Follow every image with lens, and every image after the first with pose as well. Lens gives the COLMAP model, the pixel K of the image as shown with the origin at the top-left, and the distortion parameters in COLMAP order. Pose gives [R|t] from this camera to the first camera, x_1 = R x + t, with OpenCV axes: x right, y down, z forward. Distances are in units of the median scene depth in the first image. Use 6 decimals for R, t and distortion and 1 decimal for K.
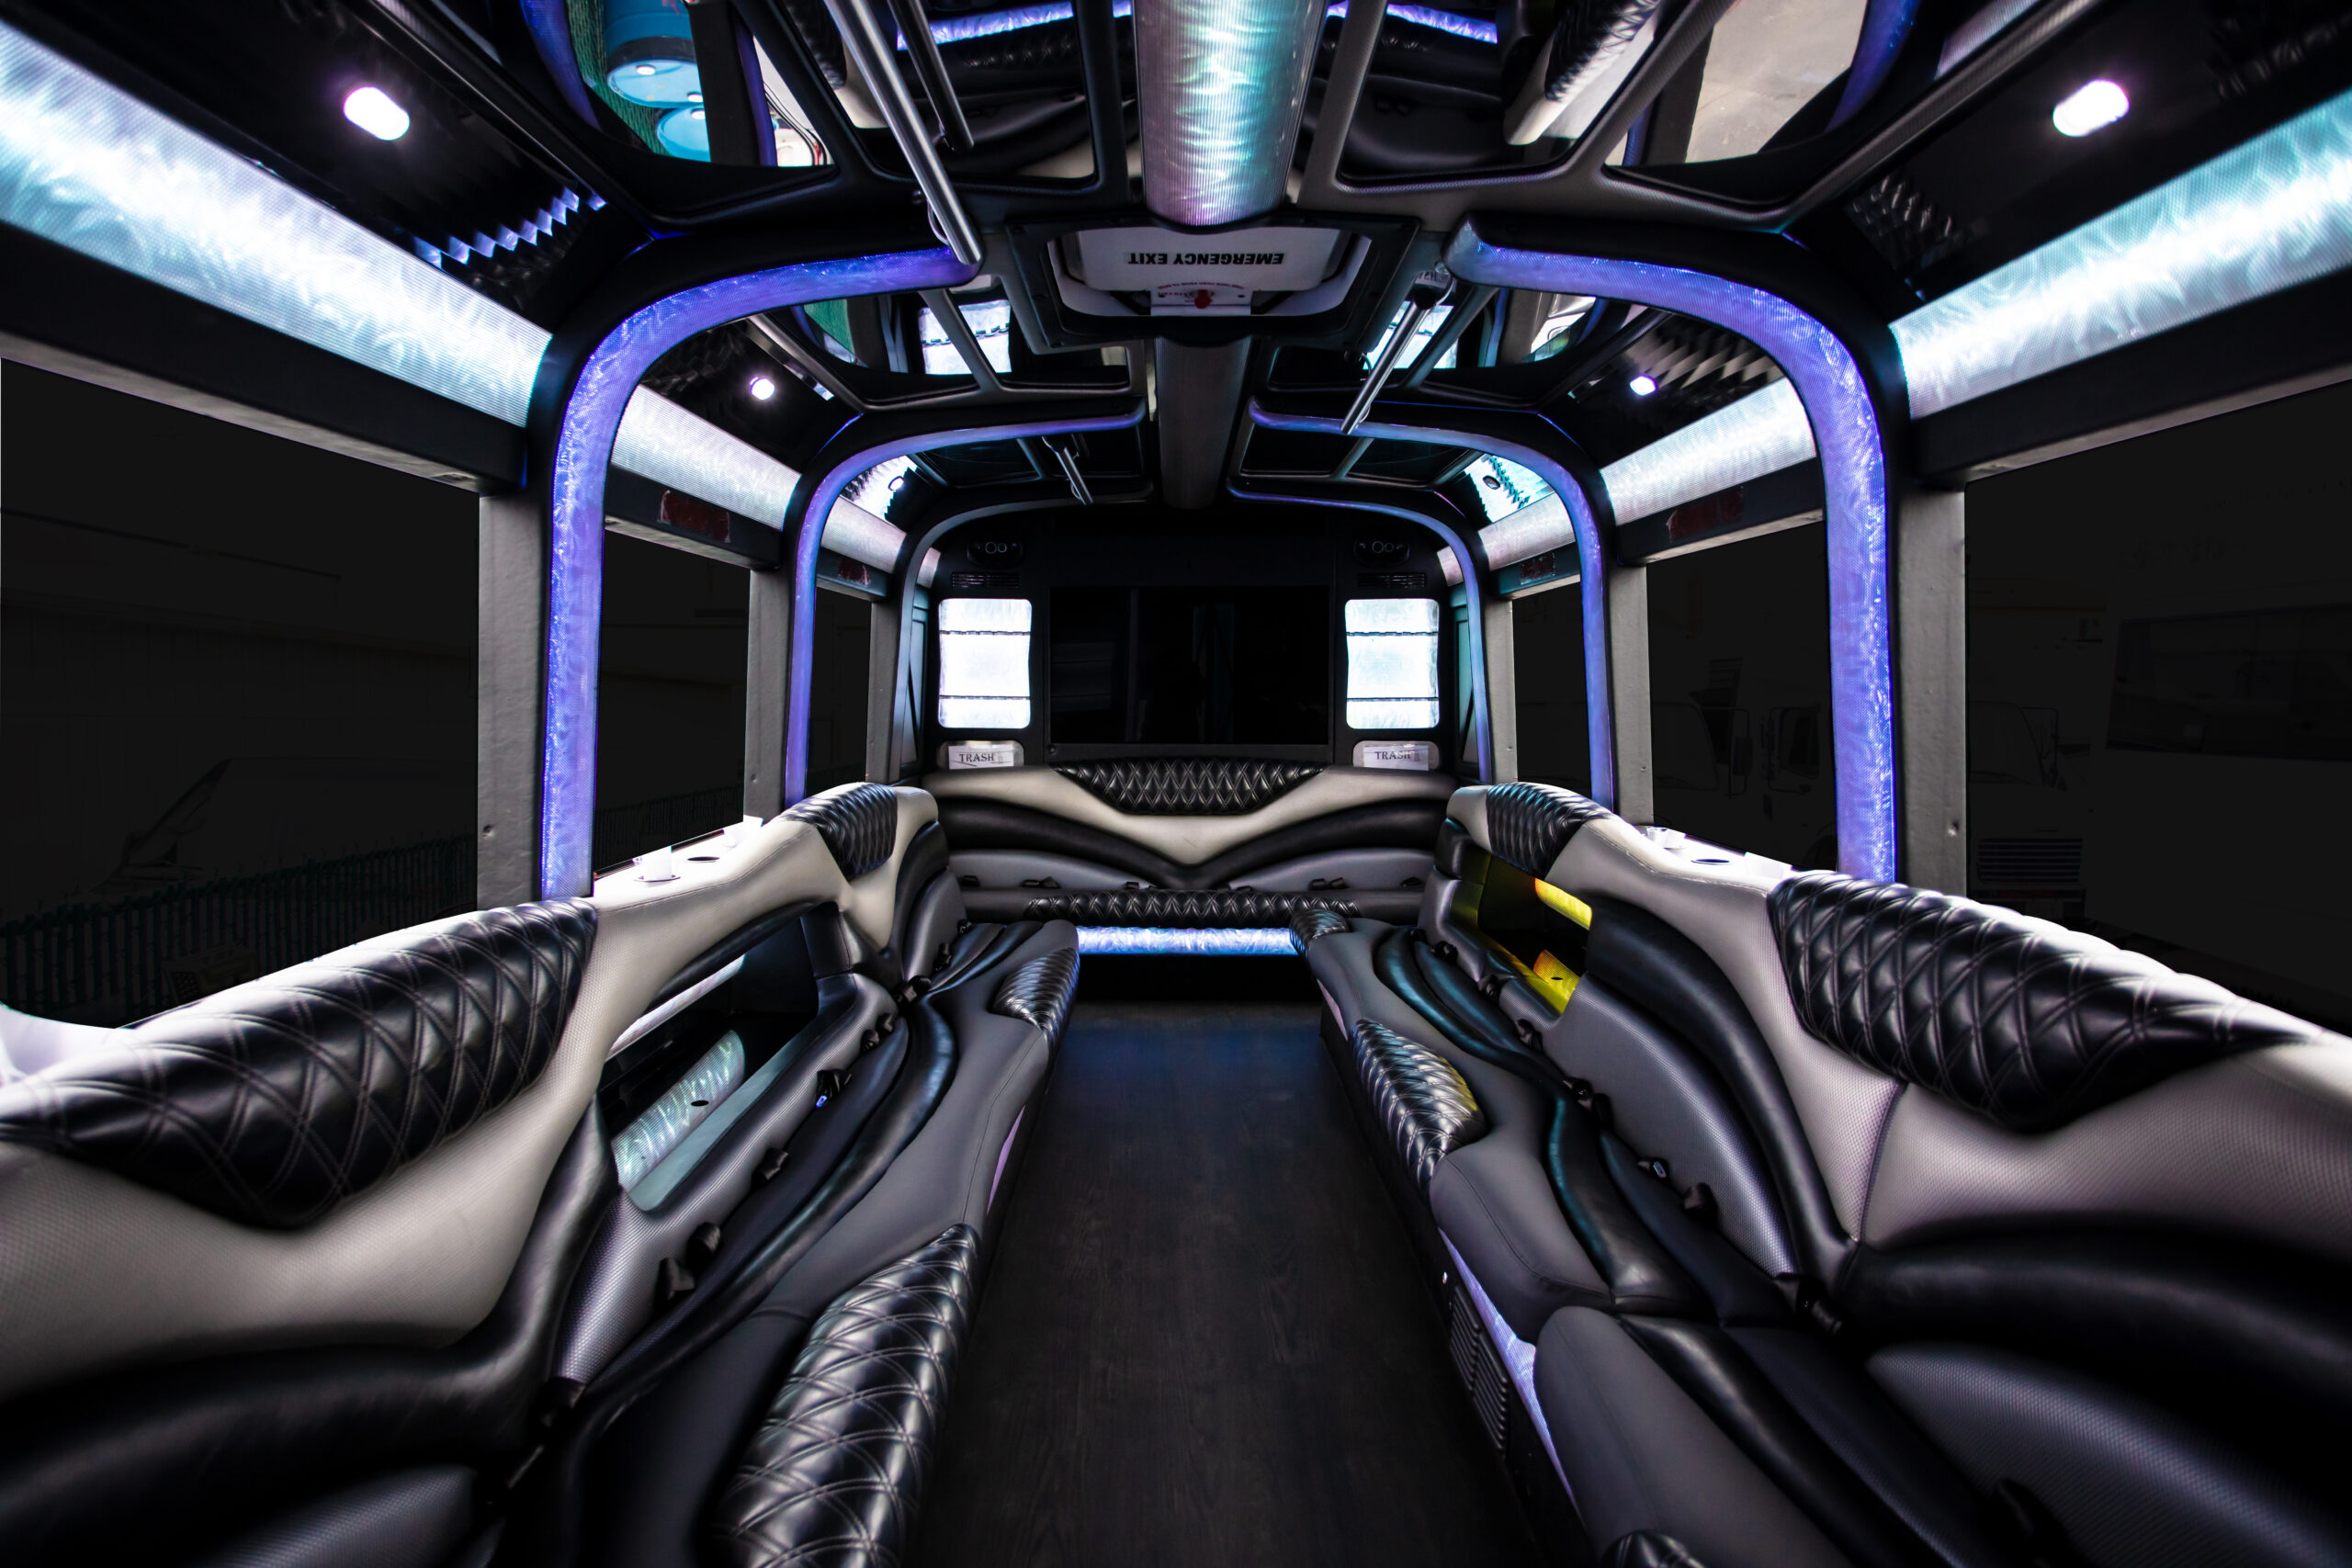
lens RADIAL K [[1271.5, 0, 1176.0], [0, 1271.5, 784.0], [0, 0, 1]] dist [-0.003402, -0.000203]
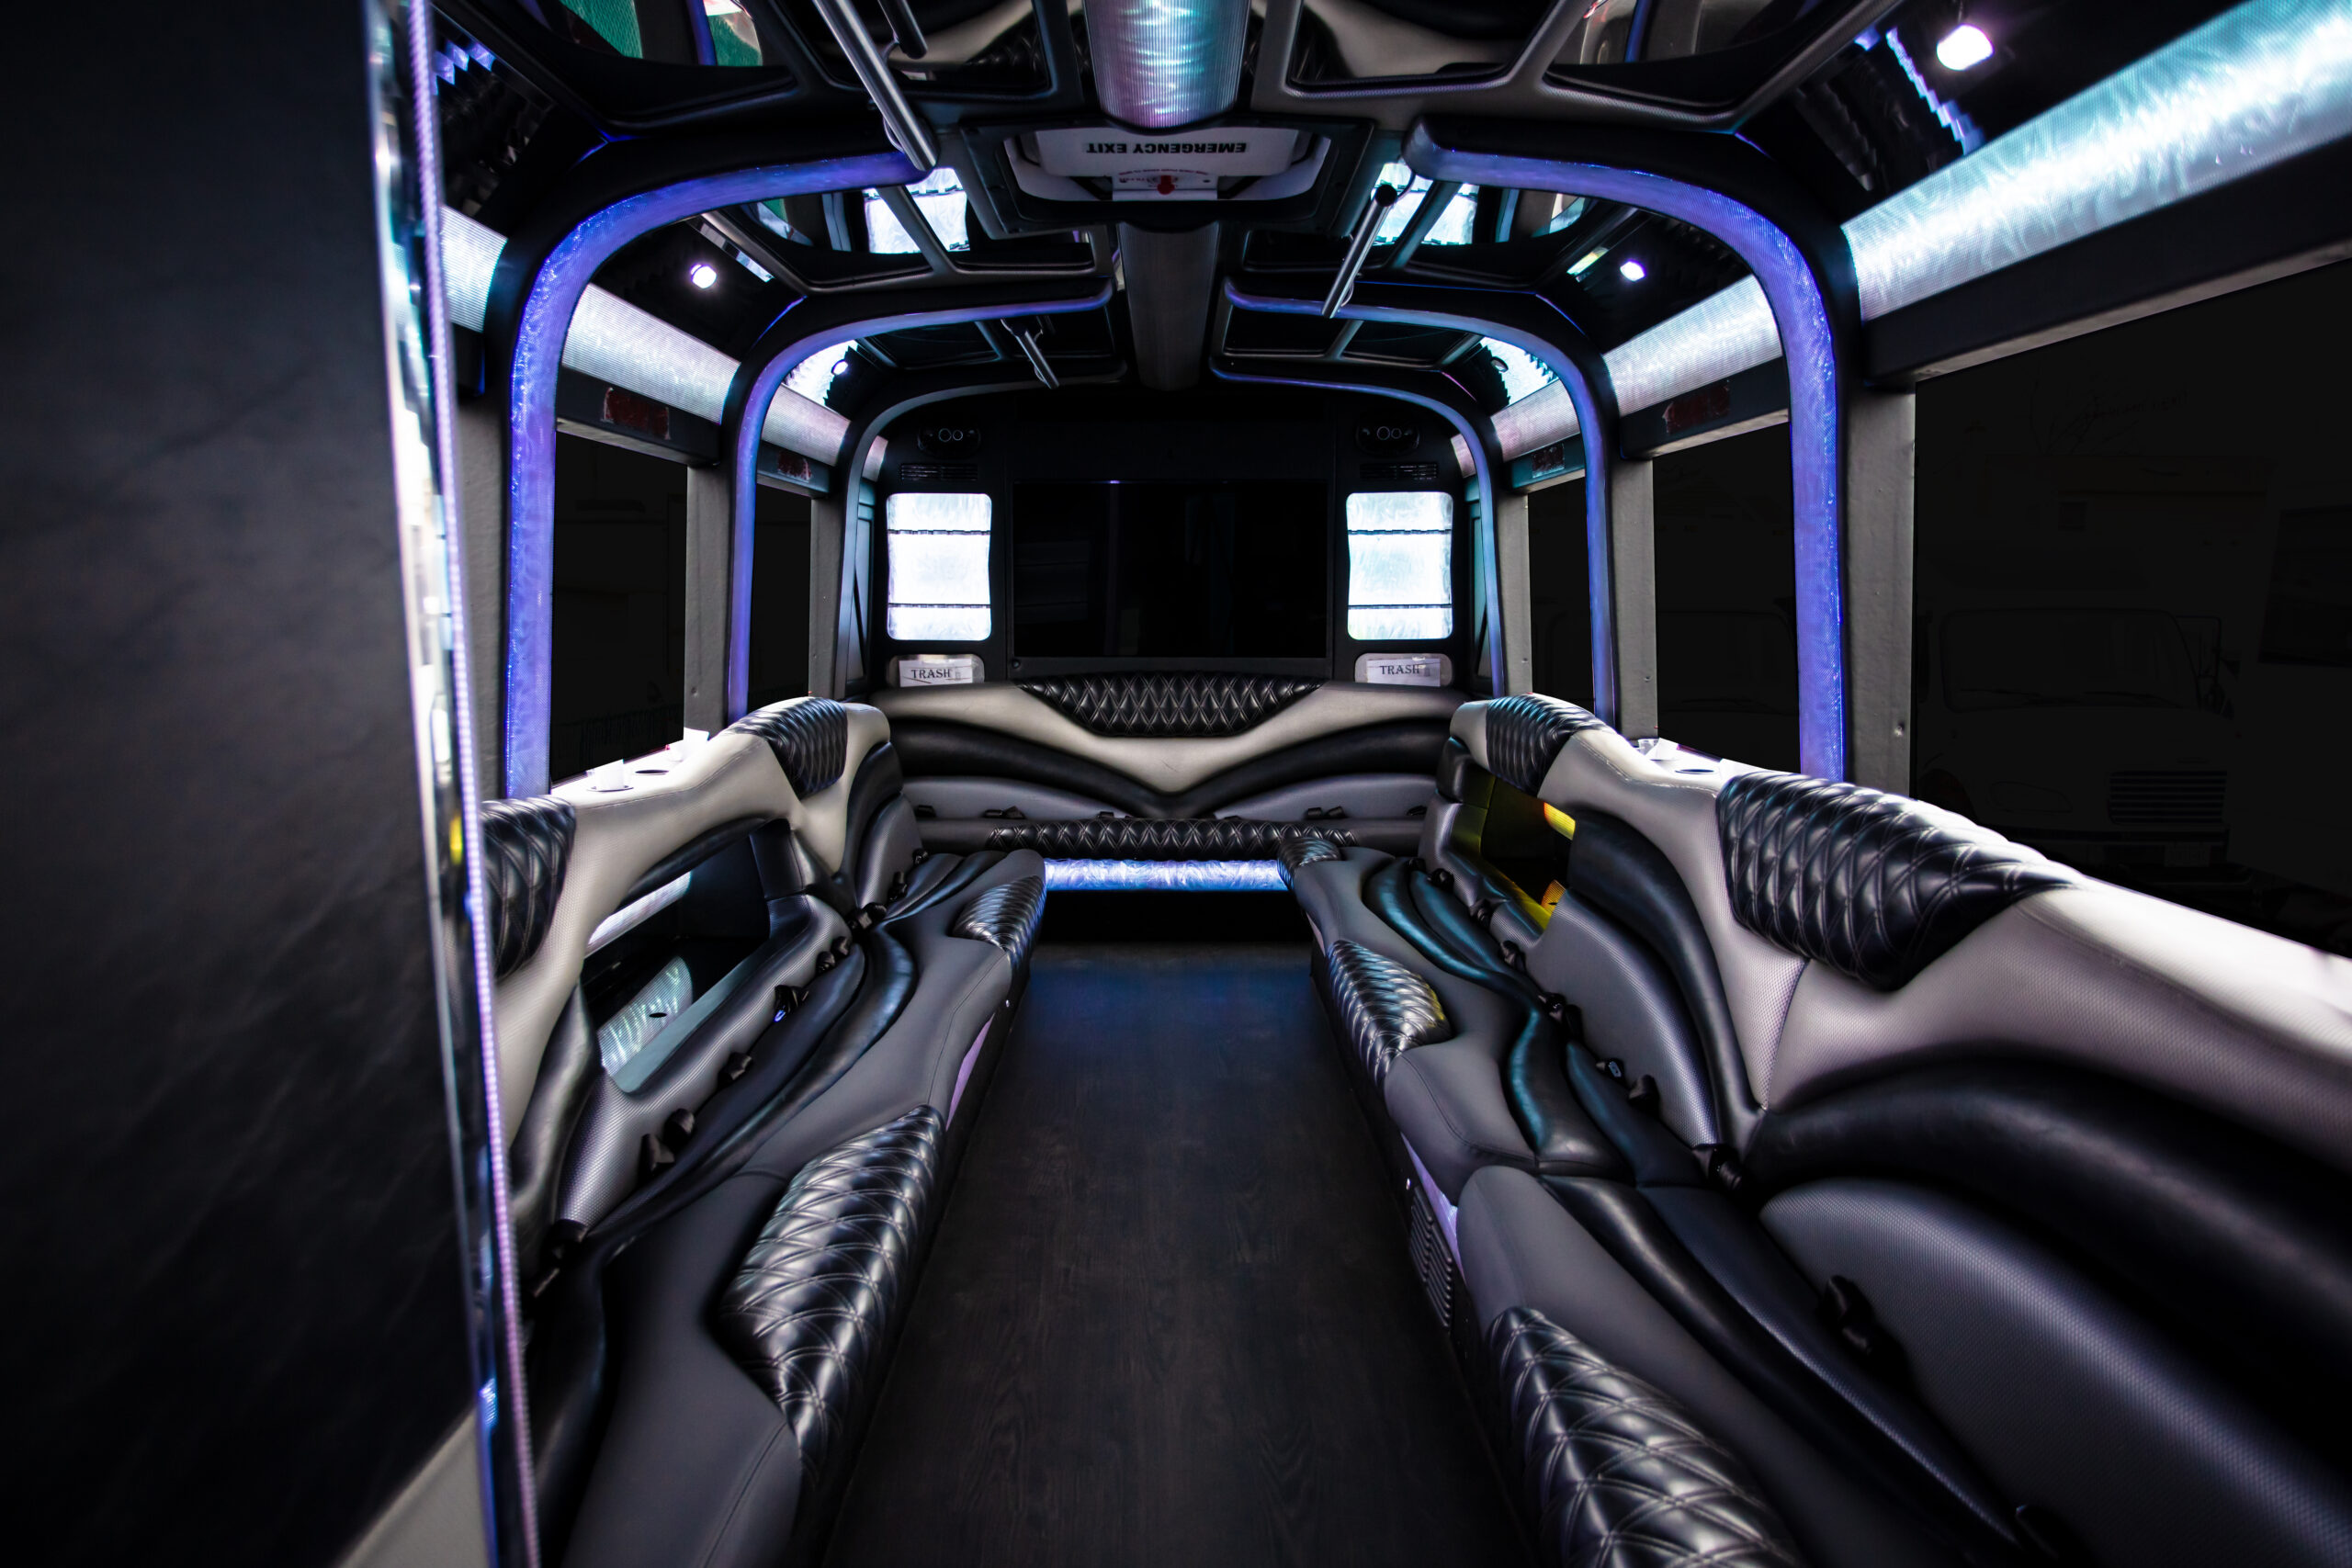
lens RADIAL K [[1593.7, 0, 1176.0], [0, 1593.7, 784.0], [0, 0, 1]] dist [0.005930, 0.000318]
pose [[0.999996, -0.002853, -0.000587, 0.020948], [0.002875, 0.999114, 0.041985, 0.014449], [0.000466, -0.041987, 0.999118, -0.164742]]
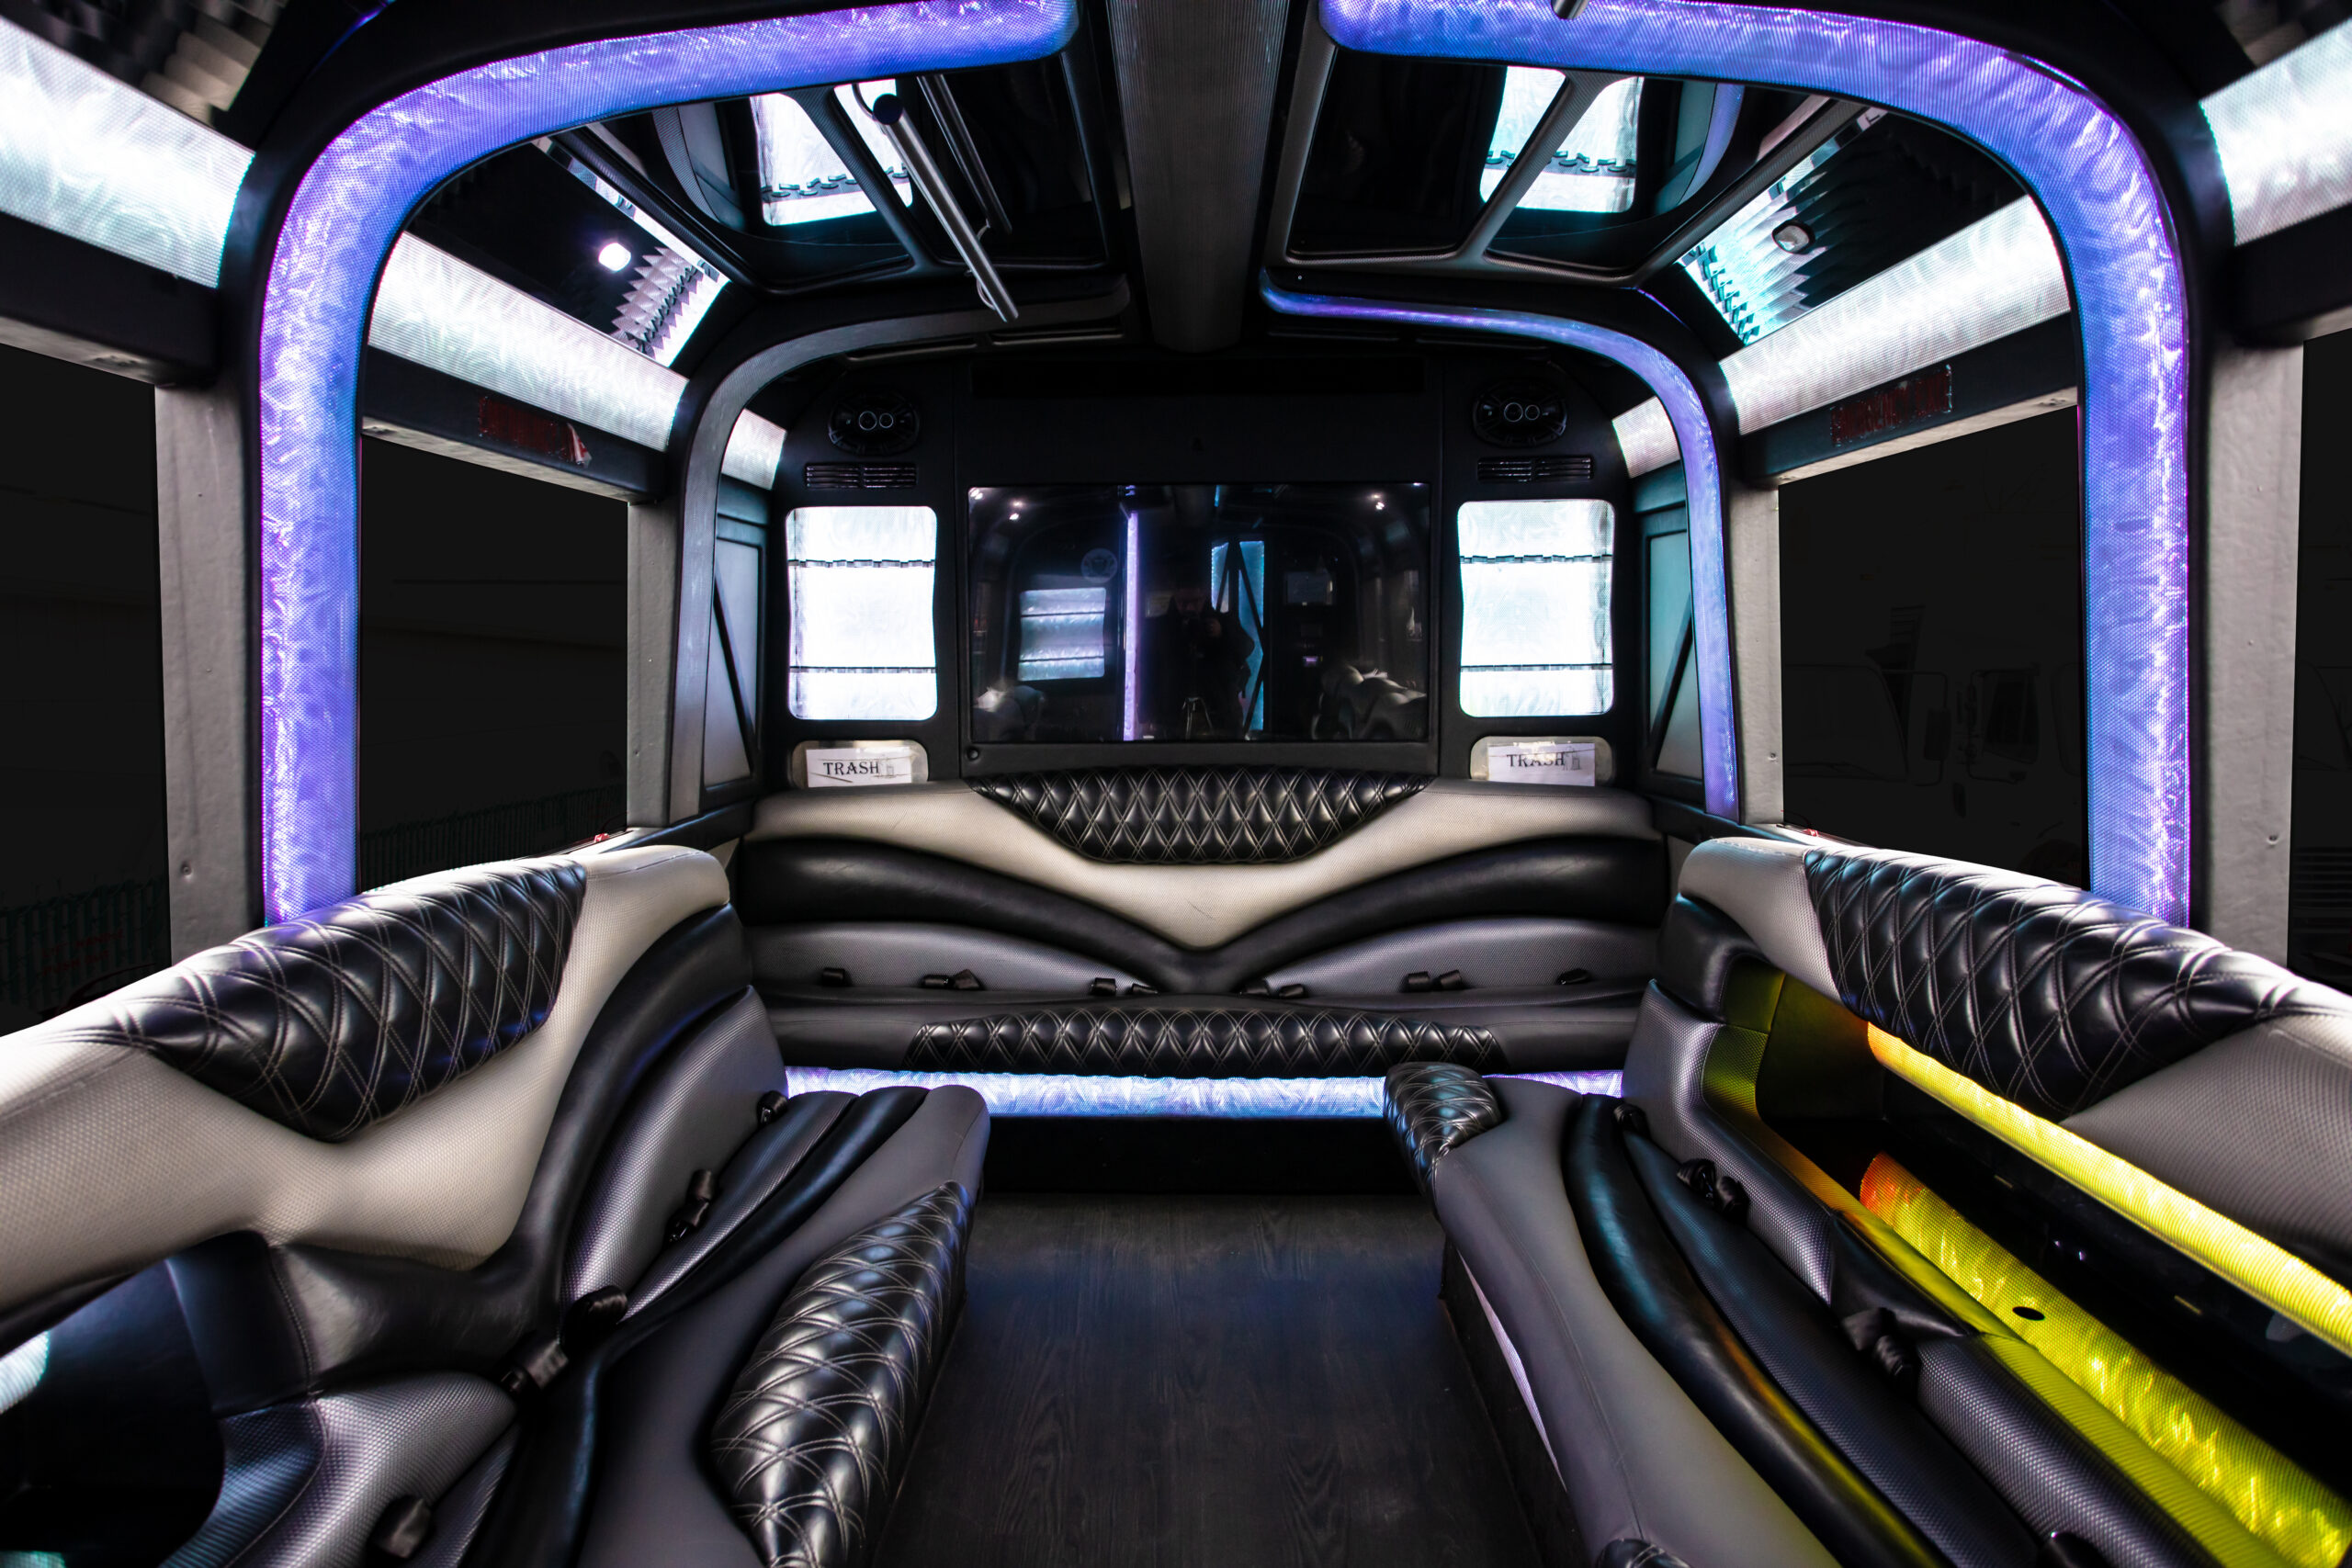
lens RADIAL K [[1325.4, 0, 1176.0], [0, 1325.4, 784.0], [0, 0, 1]] dist [-0.022761, 0.000944]
pose [[0.999802, -0.006371, -0.018844, 0.015769], [0.006862, 0.999637, 0.026069, -0.041211], [0.018671, -0.026193, 0.999483, 0.526169]]
